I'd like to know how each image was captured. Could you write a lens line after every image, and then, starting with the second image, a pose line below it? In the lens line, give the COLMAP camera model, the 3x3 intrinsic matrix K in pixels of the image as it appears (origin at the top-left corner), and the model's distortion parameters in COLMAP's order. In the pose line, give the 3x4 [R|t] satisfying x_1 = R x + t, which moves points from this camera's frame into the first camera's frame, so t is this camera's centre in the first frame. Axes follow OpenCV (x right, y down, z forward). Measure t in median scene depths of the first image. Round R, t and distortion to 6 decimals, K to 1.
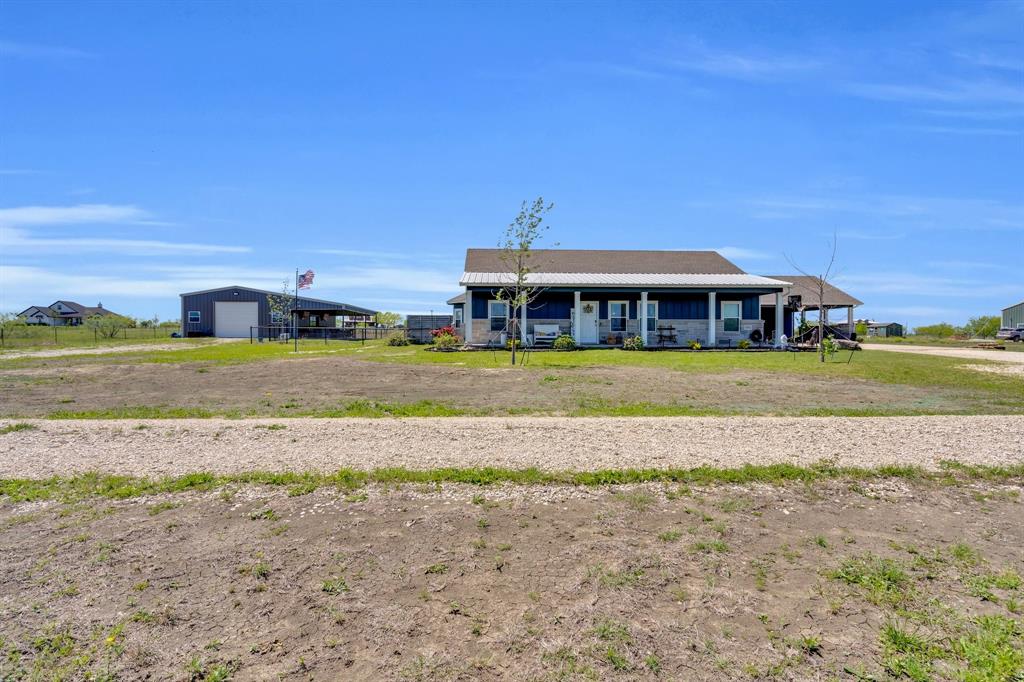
lens RADIAL K [[486.4, 0, 512.0], [0, 486.4, 341.0], [0, 0, 1]] dist [0.005077, 0.000586]
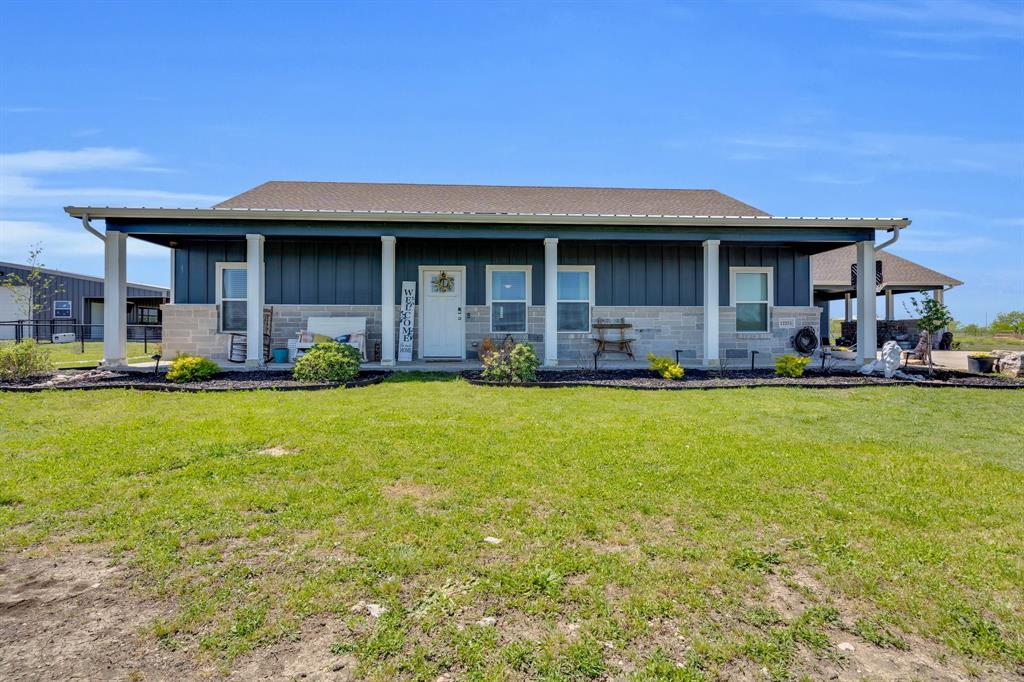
lens RADIAL K [[486.4, 0, 512.0], [0, 486.4, 341.0], [0, 0, 1]] dist [0.005077, 0.000586]
pose [[0.999922, -0.001154, 0.012460, 0.216597], [0.001073, 0.999979, 0.006465, -0.013919], [-0.012467, -0.006451, 0.999901, 0.539818]]
